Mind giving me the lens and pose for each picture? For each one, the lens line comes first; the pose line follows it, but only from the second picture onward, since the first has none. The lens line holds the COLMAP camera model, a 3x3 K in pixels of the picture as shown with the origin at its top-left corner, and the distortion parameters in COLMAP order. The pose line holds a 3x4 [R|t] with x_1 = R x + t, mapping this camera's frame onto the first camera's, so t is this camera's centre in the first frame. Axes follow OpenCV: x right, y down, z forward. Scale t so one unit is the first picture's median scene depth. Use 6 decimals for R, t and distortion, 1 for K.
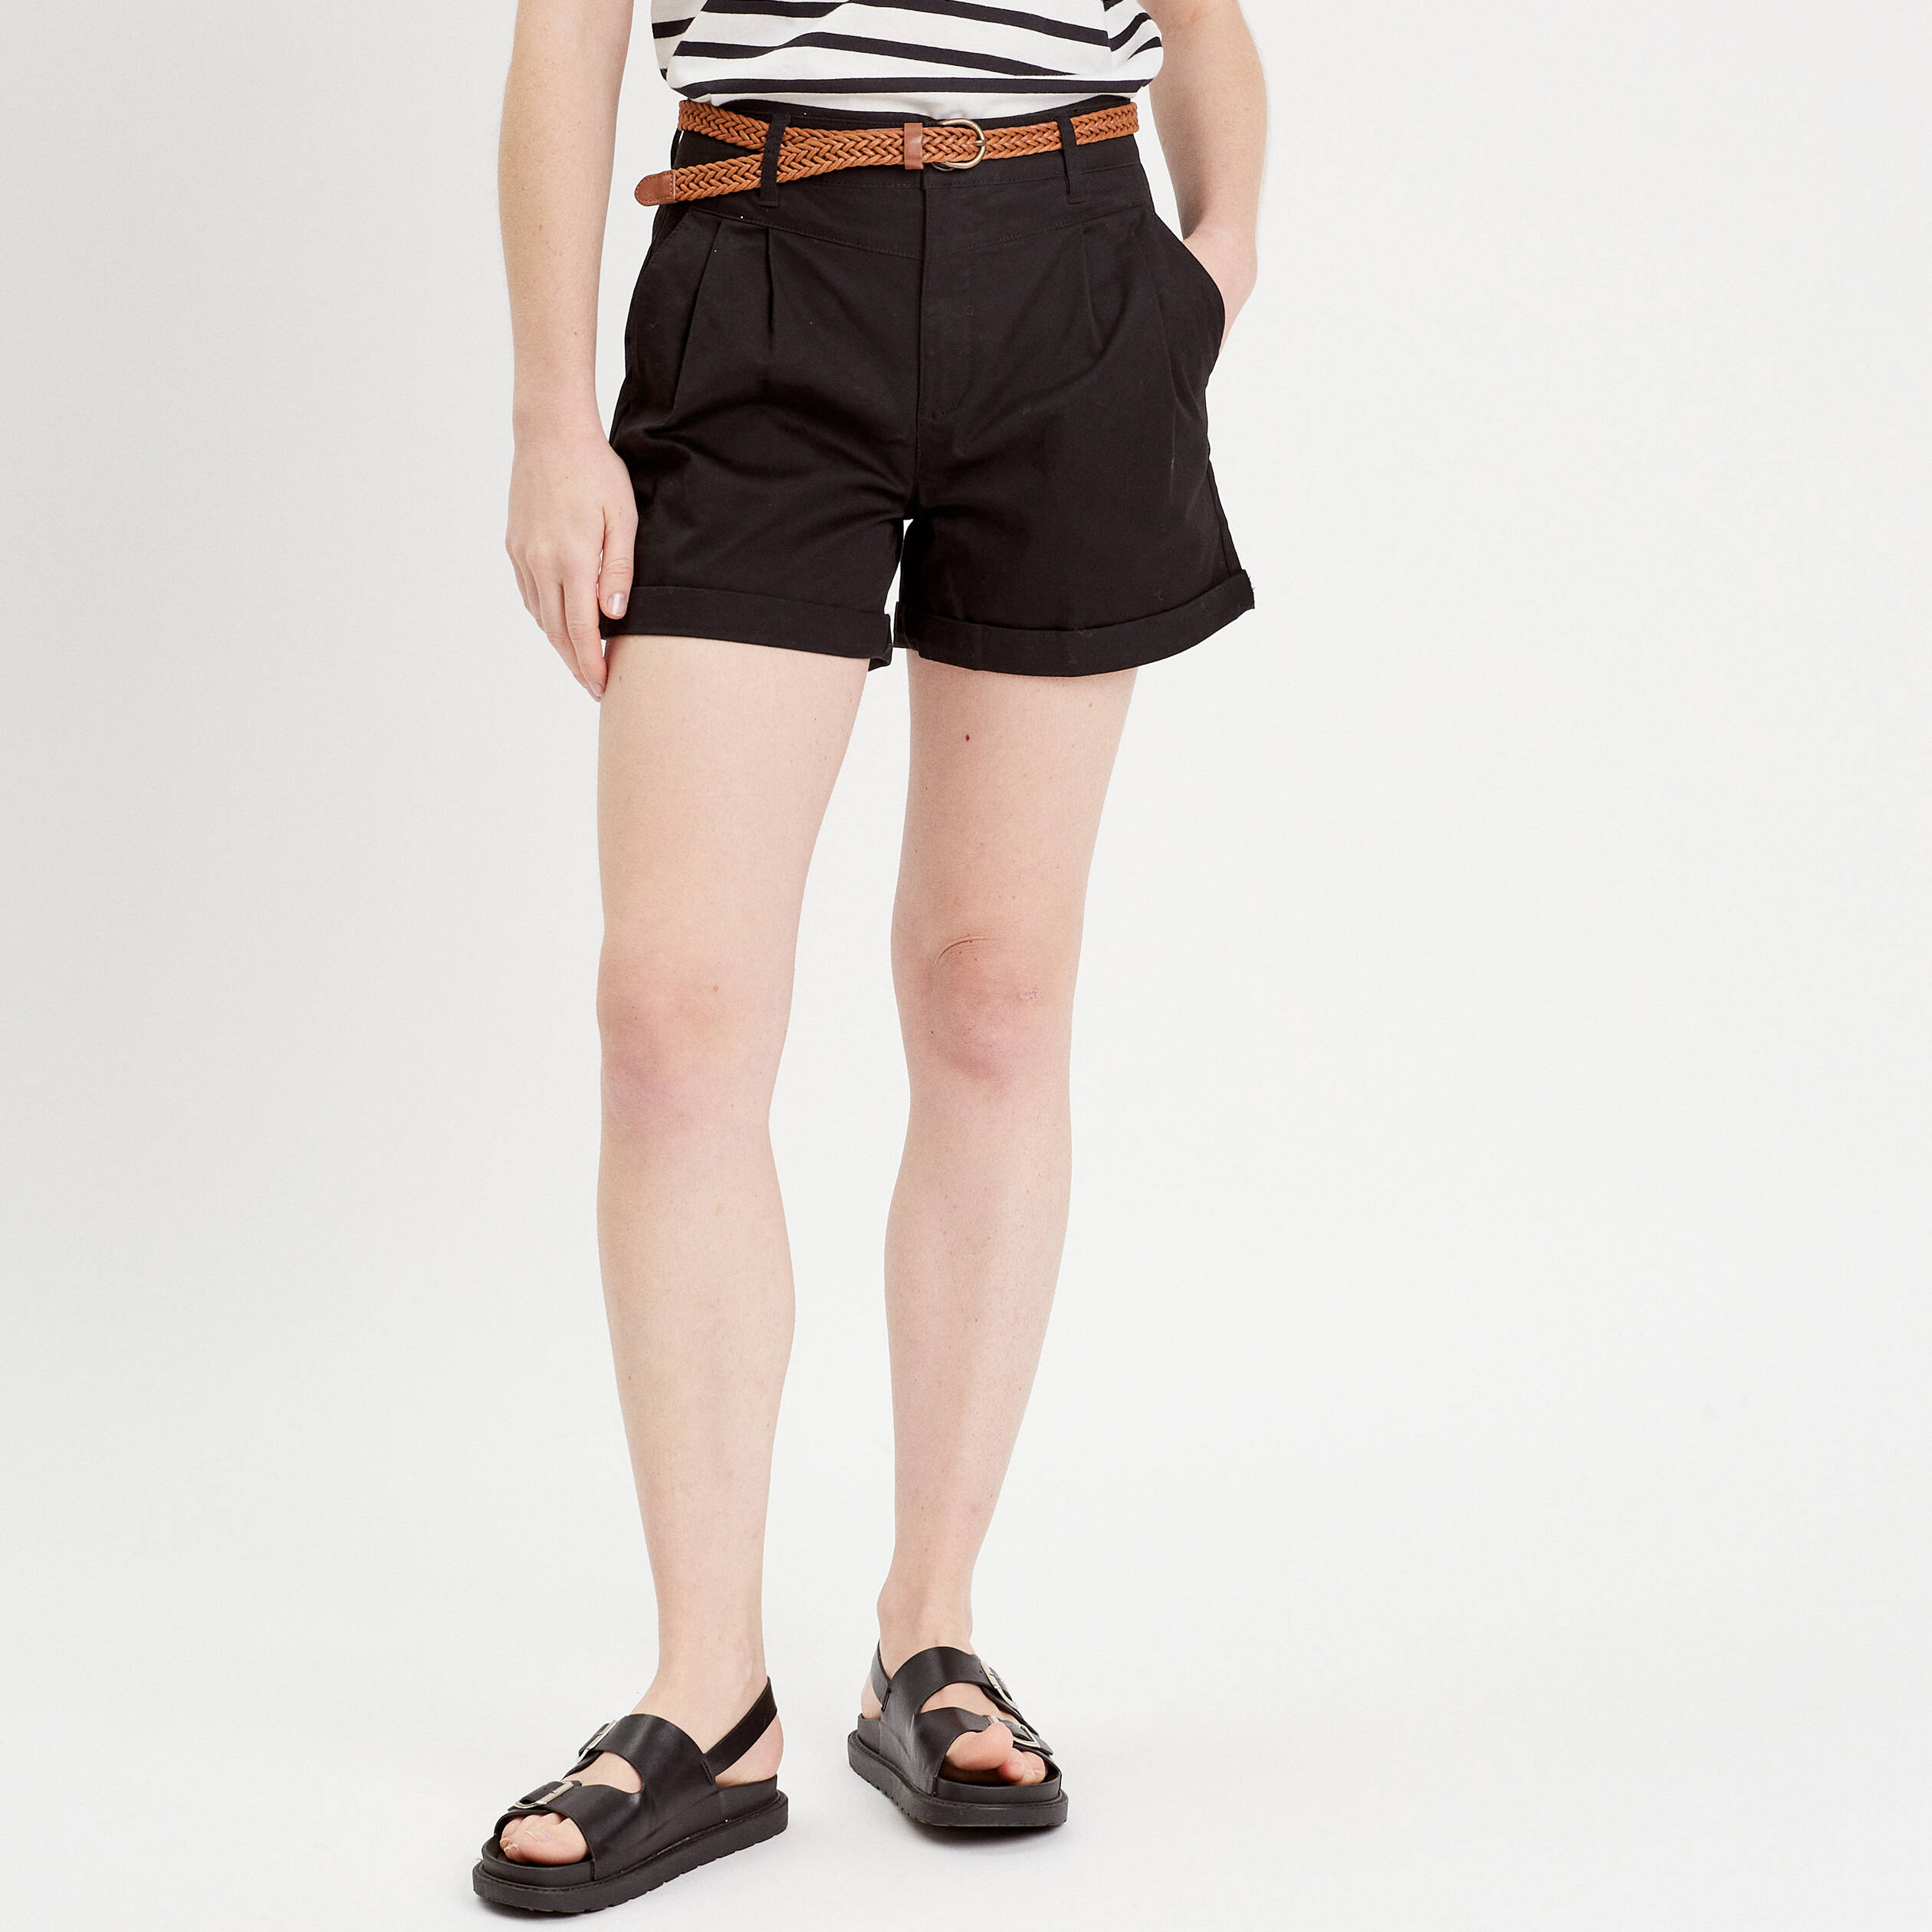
lens RADIAL K [[4399.5, 0, 953.6], [0, 4399.5, 966.3], [0, 0, 1]] dist [0.142260, 0.000000]
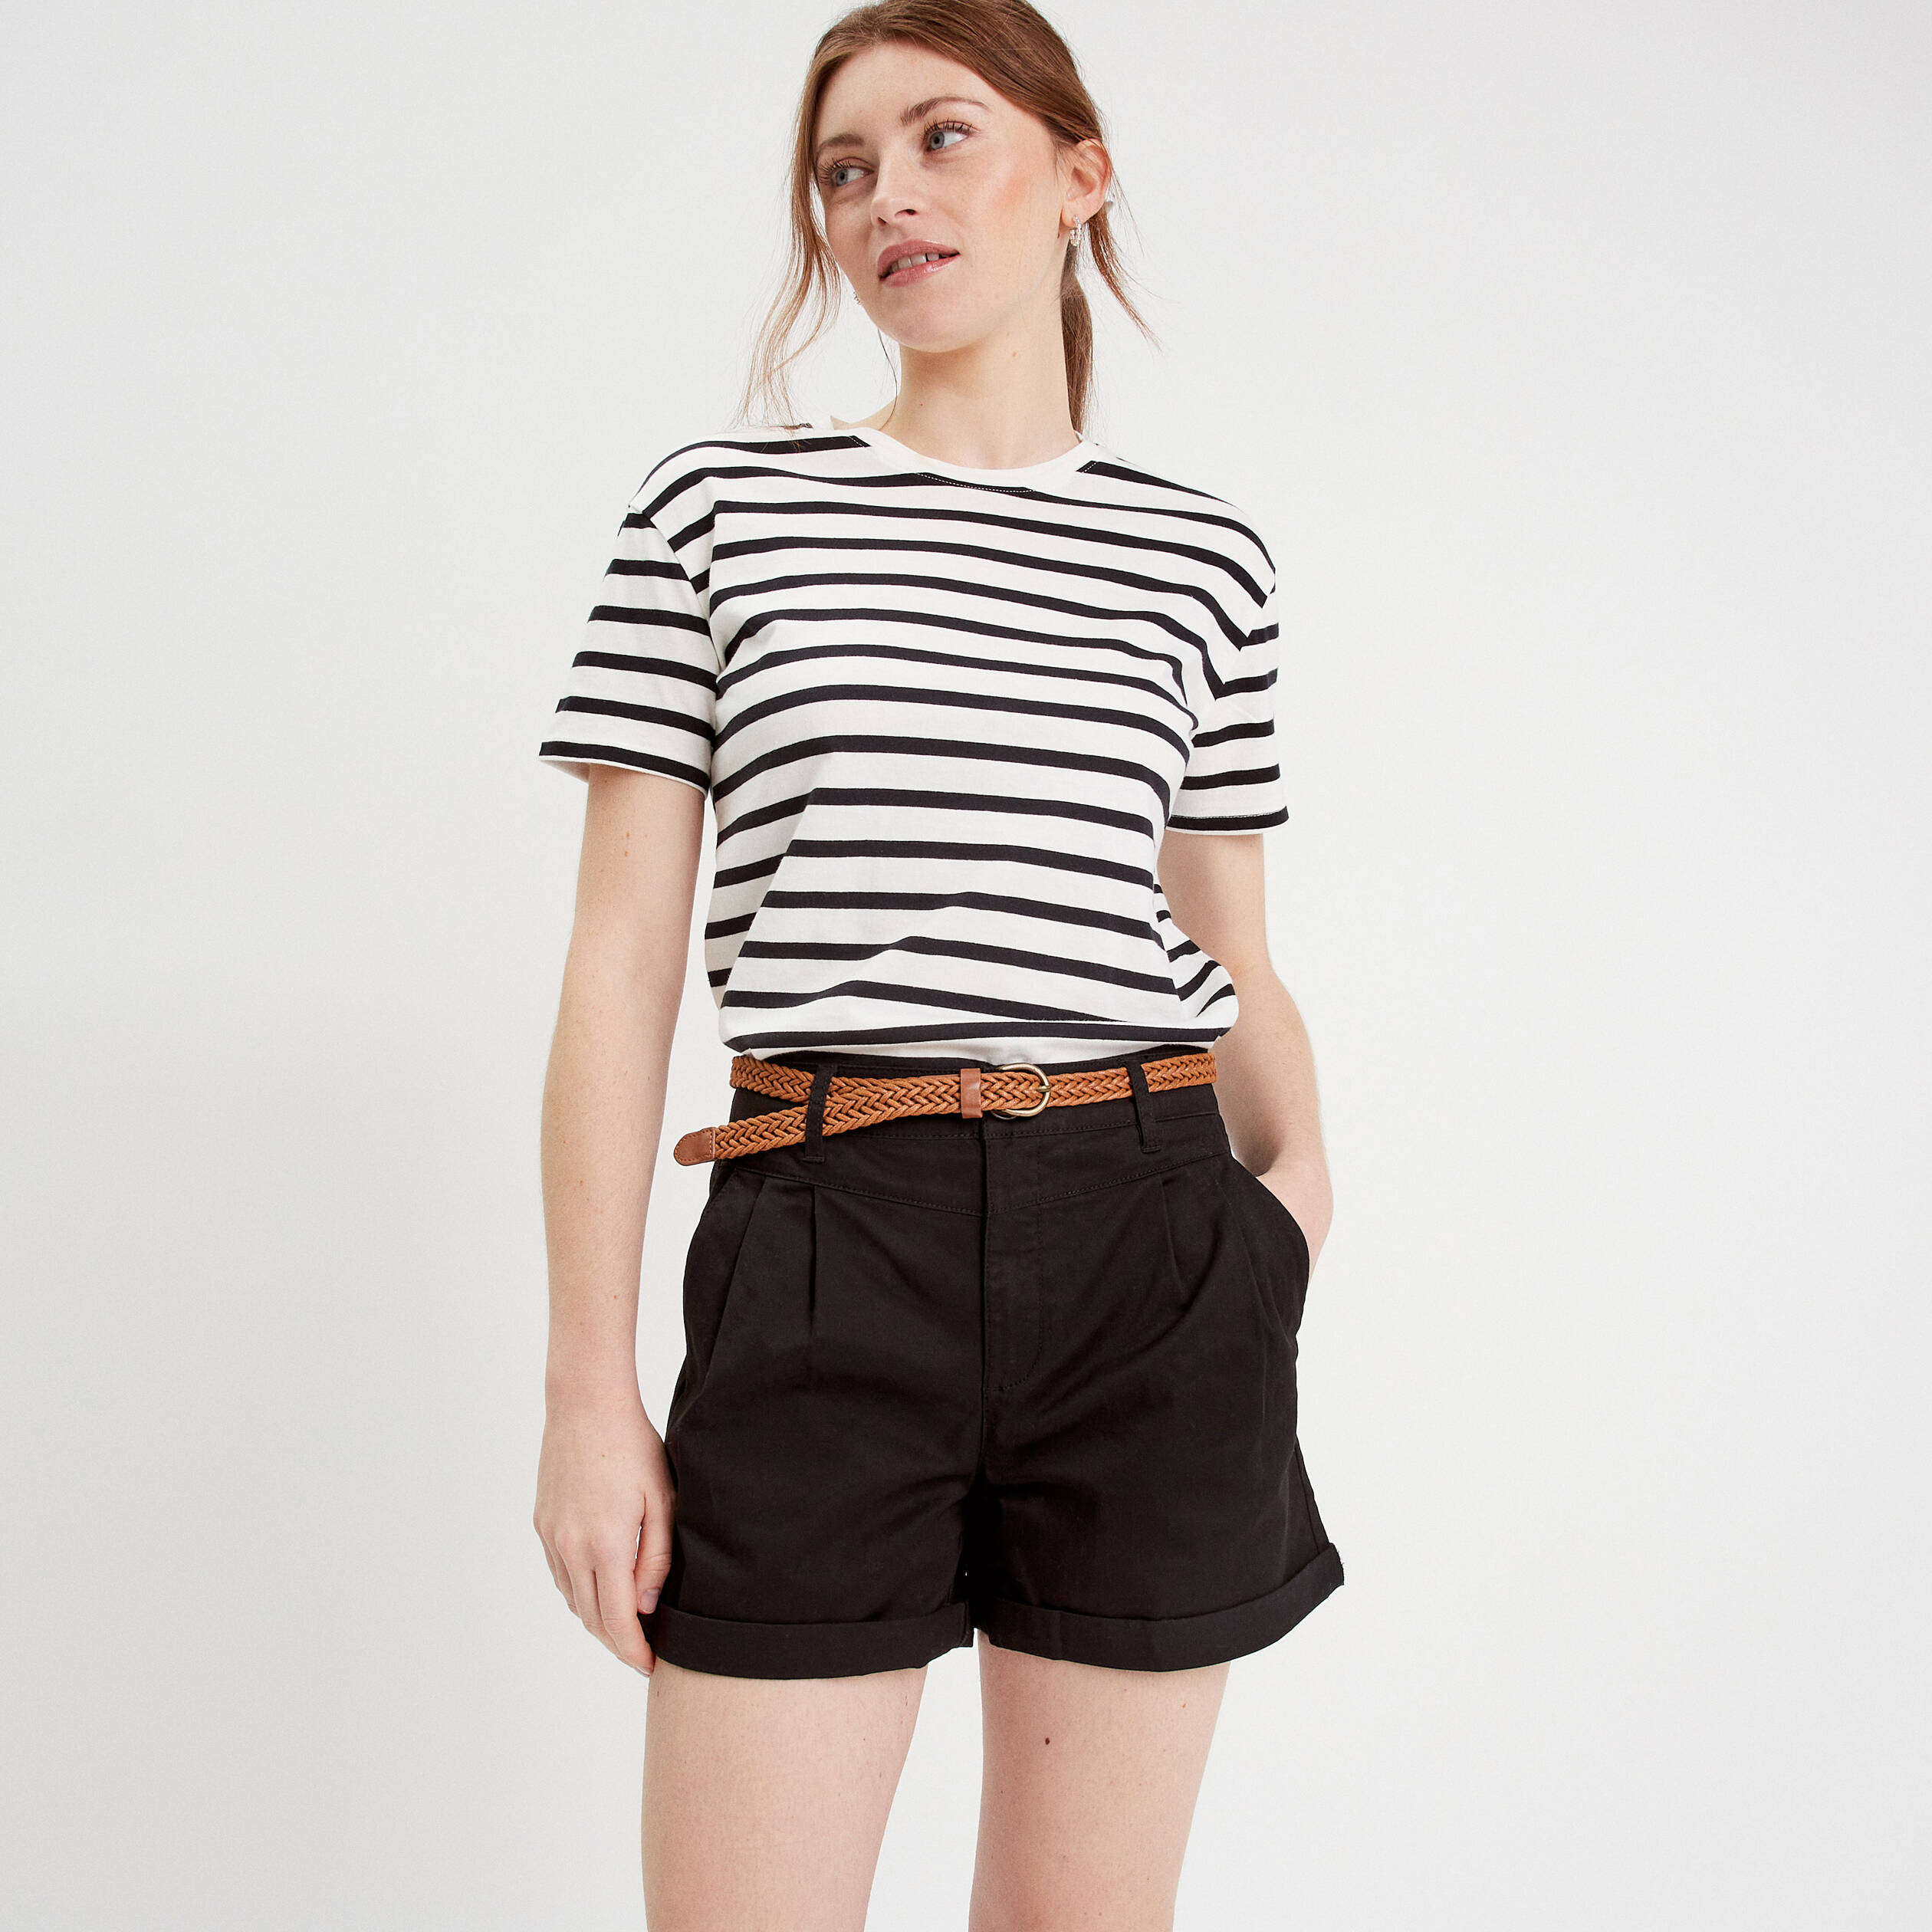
lens RADIAL K [[2368.3, 0, 951.8], [0, 2368.3, 967.7], [0, 0, 1]] dist [-0.003374, 0.000000]
pose [[0.999158, -0.023060, -0.033928, 0.004108], [0.012149, 0.956279, -0.292204, -0.066718], [0.039183, 0.291546, 0.955754, 0.519095]]
